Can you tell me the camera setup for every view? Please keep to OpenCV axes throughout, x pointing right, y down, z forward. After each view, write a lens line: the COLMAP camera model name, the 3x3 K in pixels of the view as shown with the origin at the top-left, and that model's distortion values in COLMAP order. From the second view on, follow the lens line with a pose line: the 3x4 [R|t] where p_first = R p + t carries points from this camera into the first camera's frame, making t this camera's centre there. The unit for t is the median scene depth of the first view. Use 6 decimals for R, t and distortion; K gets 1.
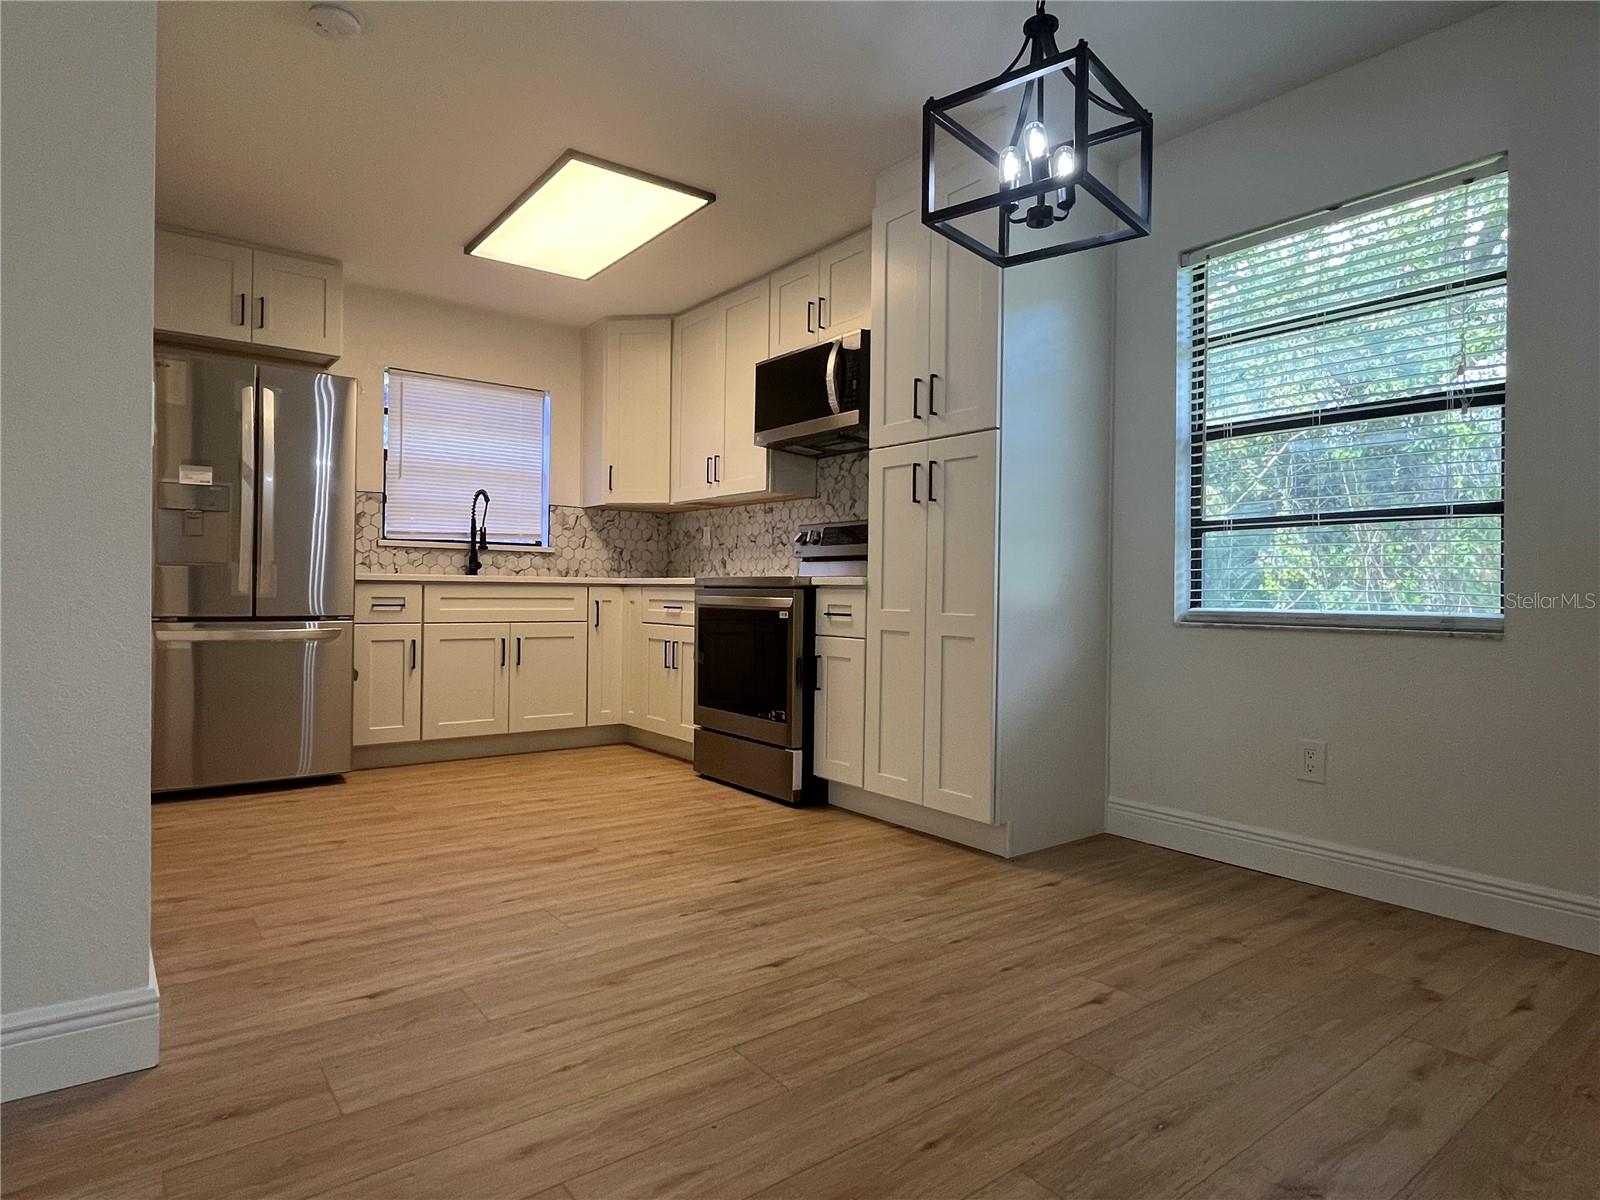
lens RADIAL K [[908.9, 0, 798.2], [0, 908.9, 592.5], [0, 0, 1]] dist [-0.006117, 0.001181]
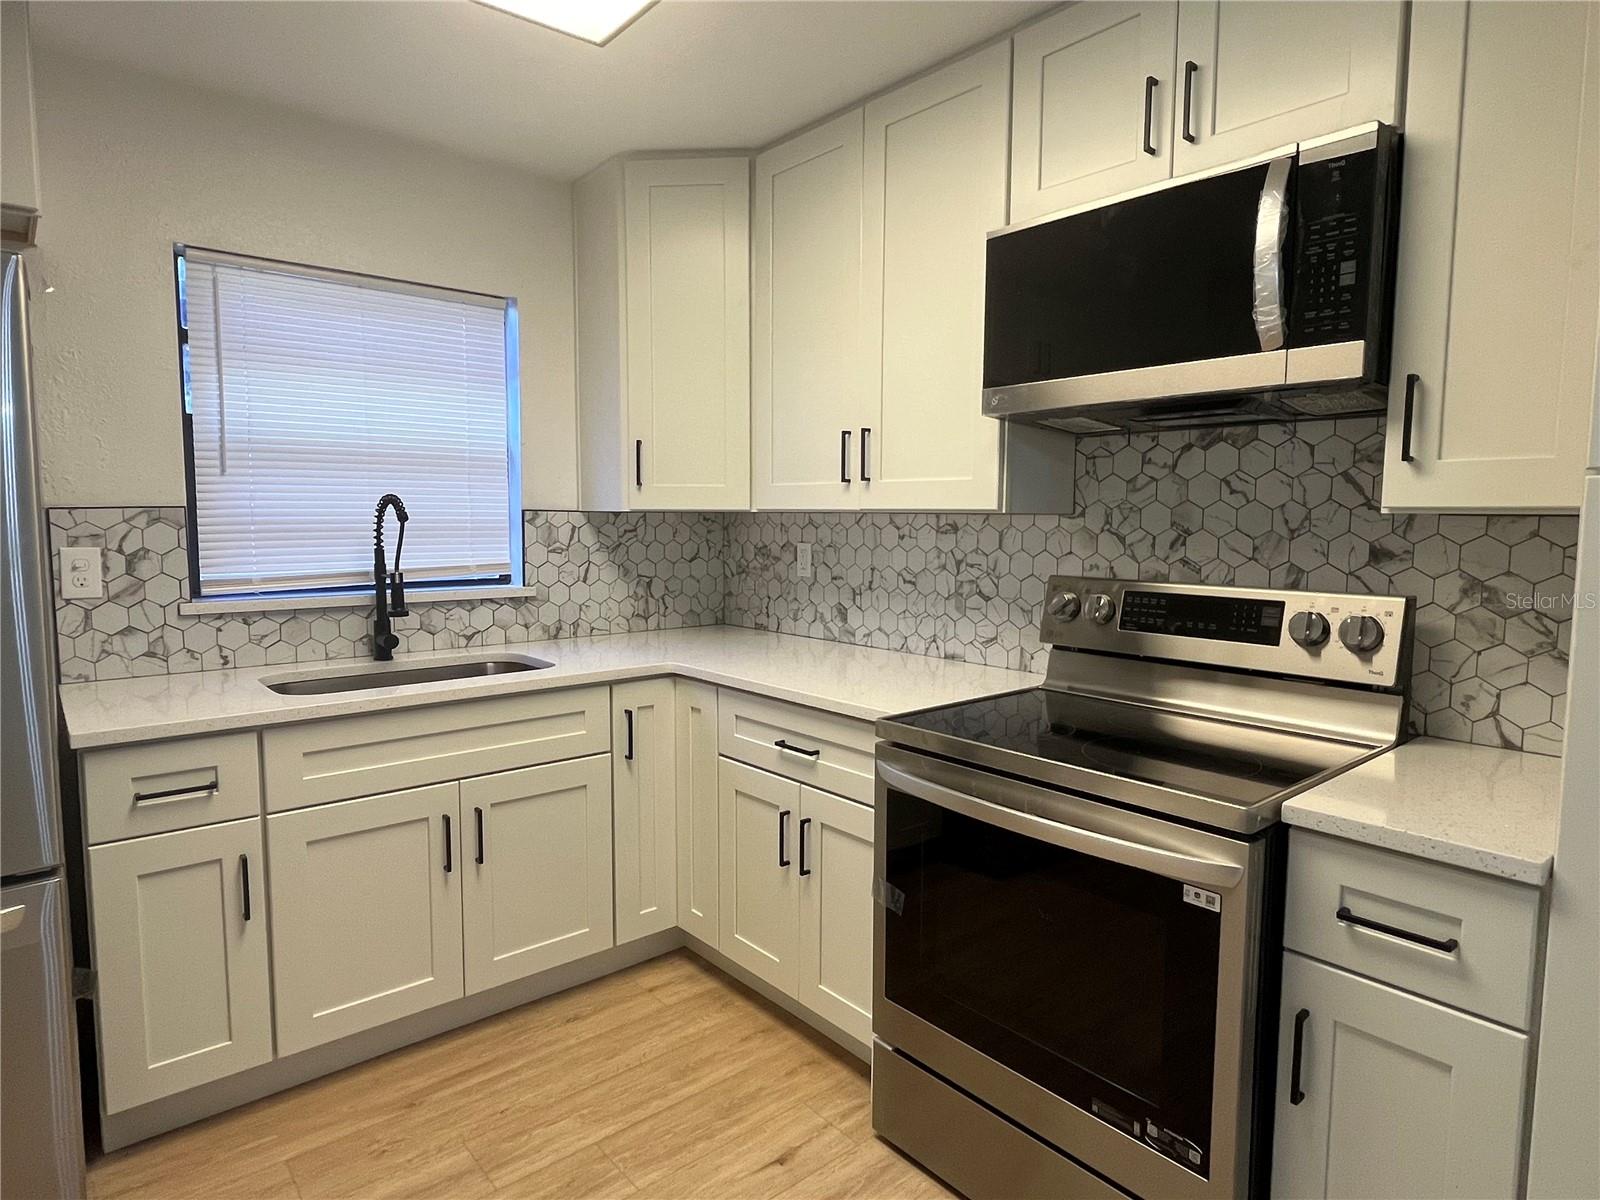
lens RADIAL K [[908.9, 0, 800.8], [0, 908.9, 592.4], [0, 0, 1]] dist [-0.006117, 0.001181]
pose [[0.998572, -0.013081, 0.051800, -0.170265], [0.008721, 0.996468, 0.083520, -0.114828], [-0.052710, -0.082949, 0.995159, 0.553561]]
